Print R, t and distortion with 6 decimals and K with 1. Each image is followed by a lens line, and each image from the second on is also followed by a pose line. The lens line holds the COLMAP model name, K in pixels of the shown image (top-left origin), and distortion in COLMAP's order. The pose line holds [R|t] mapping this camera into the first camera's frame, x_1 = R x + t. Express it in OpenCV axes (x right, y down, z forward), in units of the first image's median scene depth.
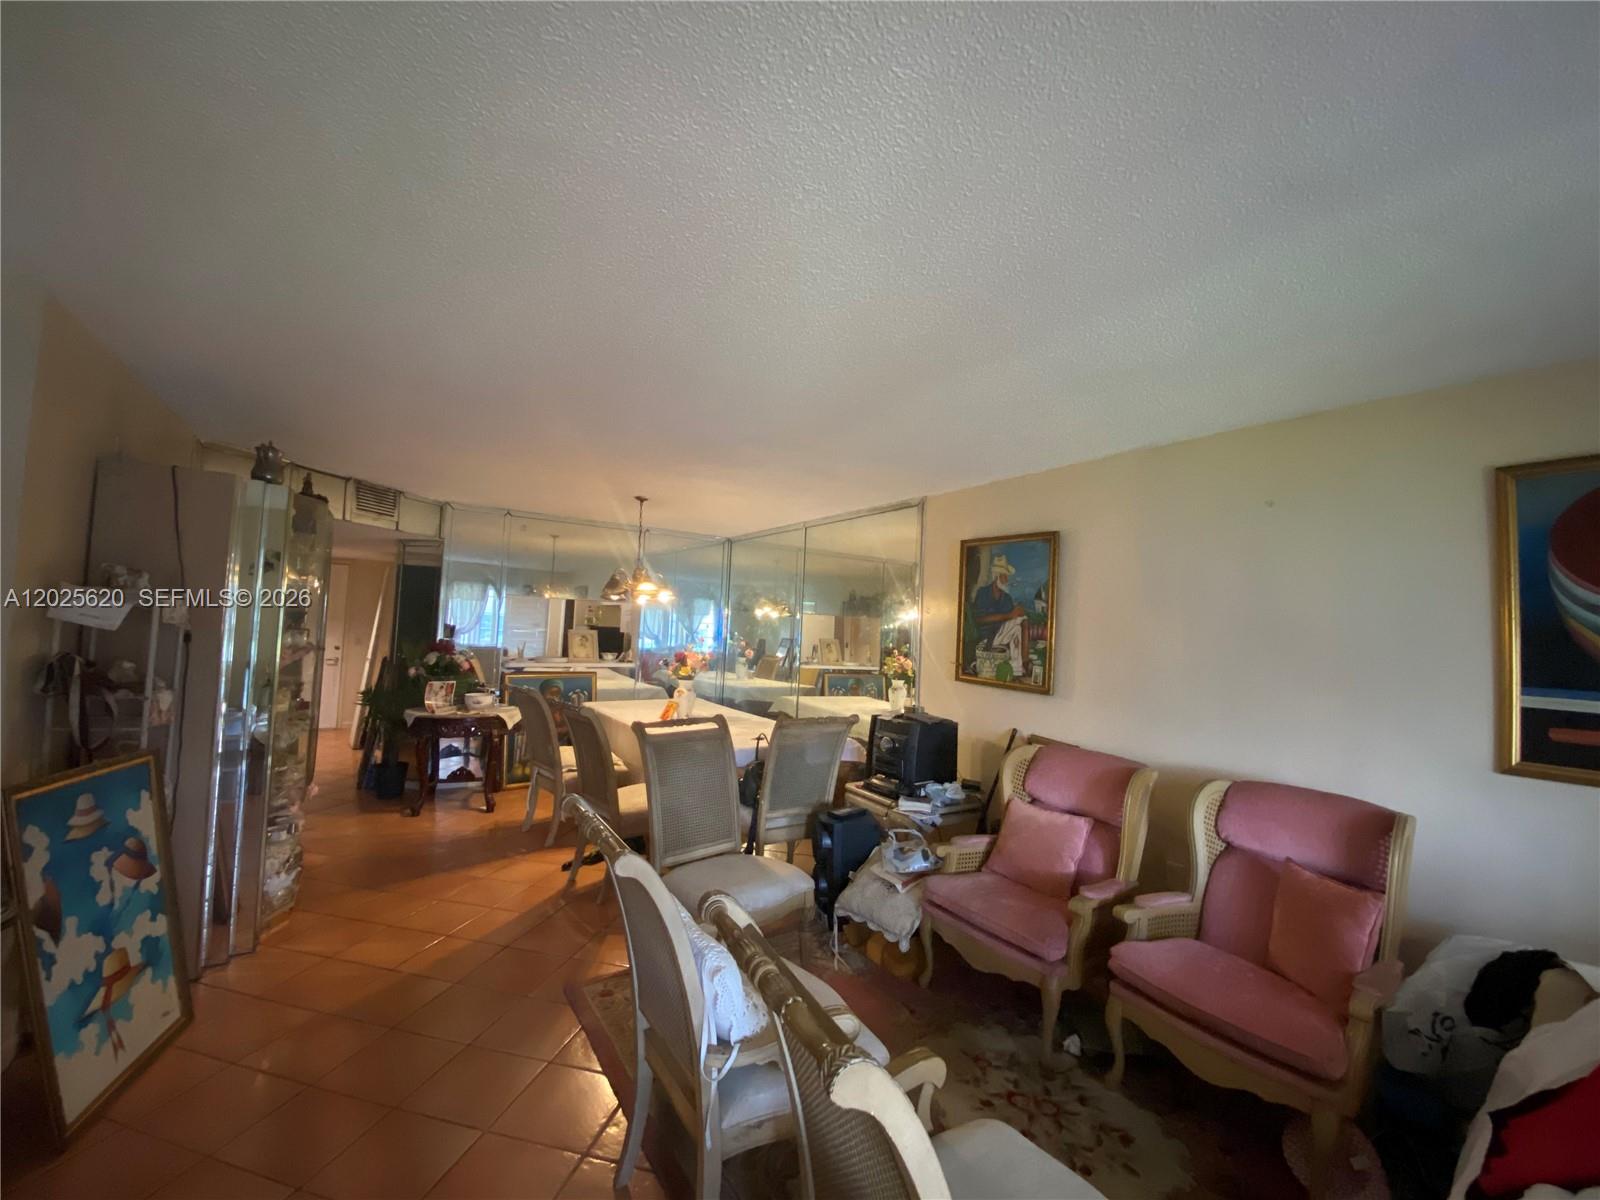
lens RADIAL K [[644.4, 0, 802.3], [0, 644.4, 590.7], [0, 0, 1]] dist [0.009256, -0.015294]
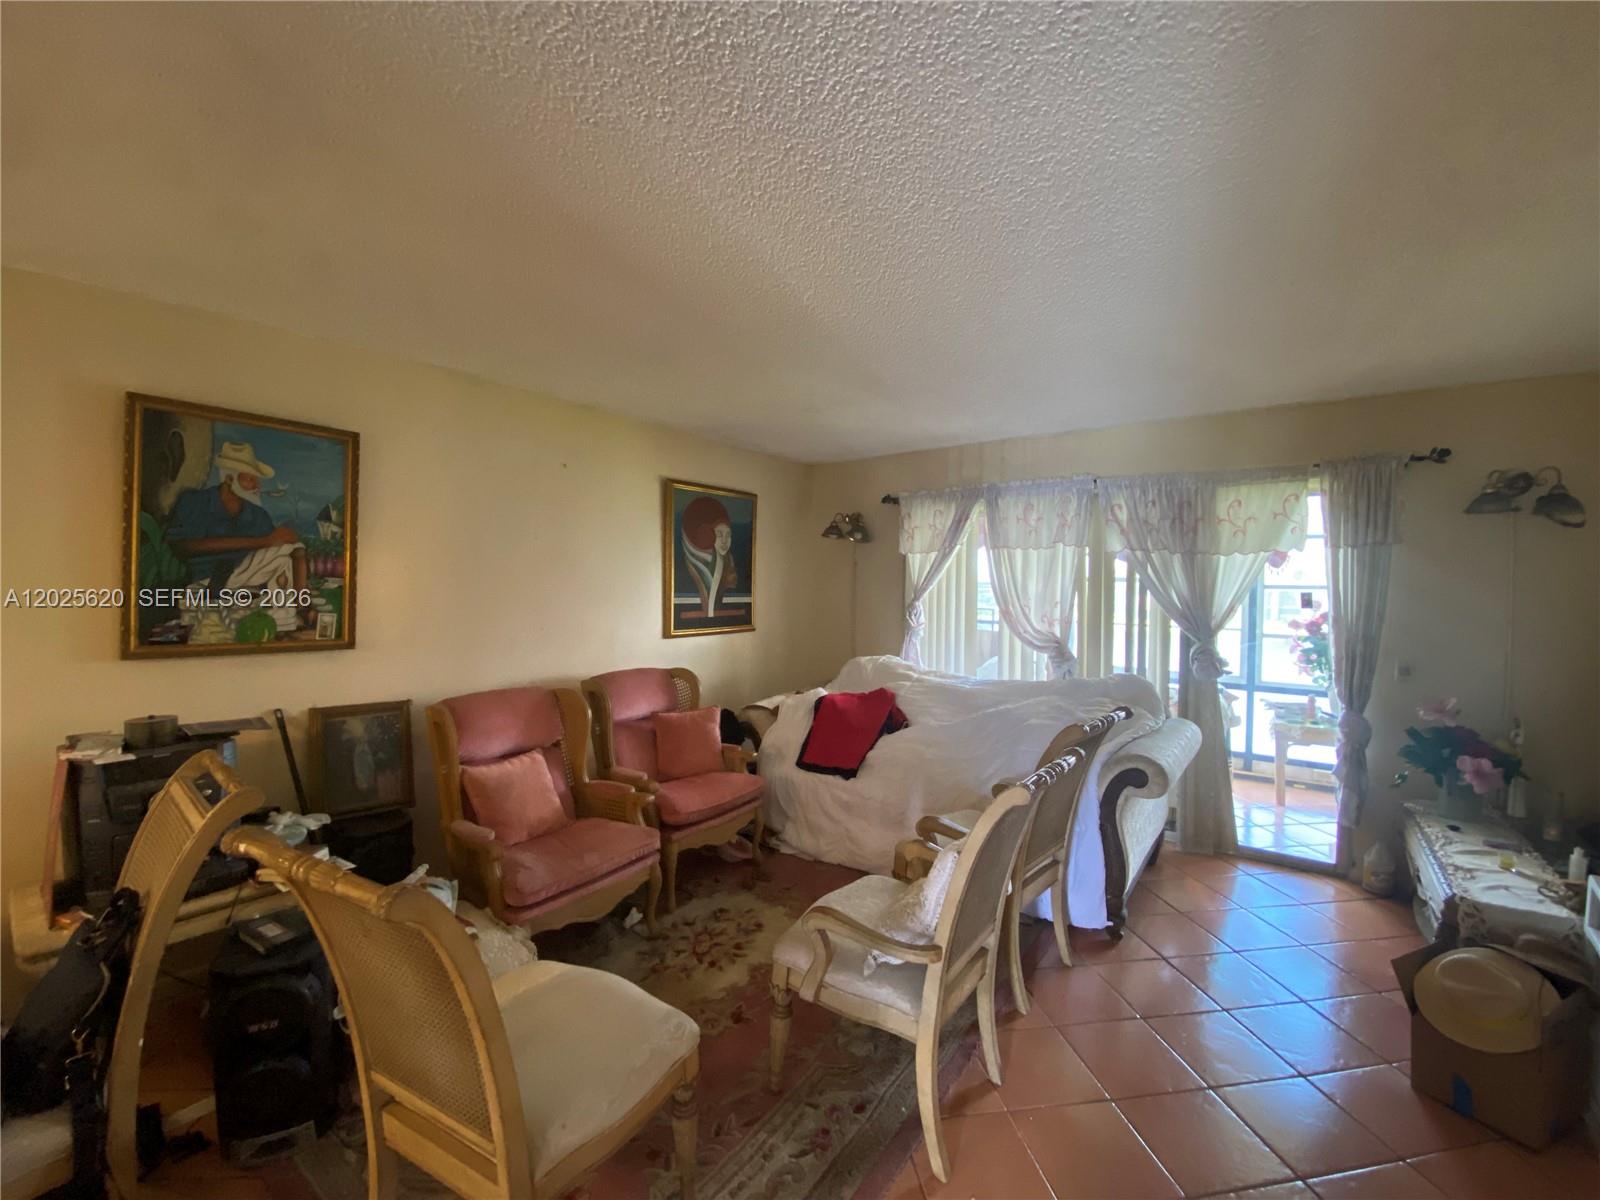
lens RADIAL K [[644.4, 0, 796.4], [0, 644.4, 589.9], [0, 0, 1]] dist [0.009256, -0.015294]
pose [[-0.329648, -0.065023, 0.941862, -0.461246], [-0.084816, 0.995631, 0.039050, 0.016391], [-0.940286, -0.067012, -0.333723, 0.692718]]
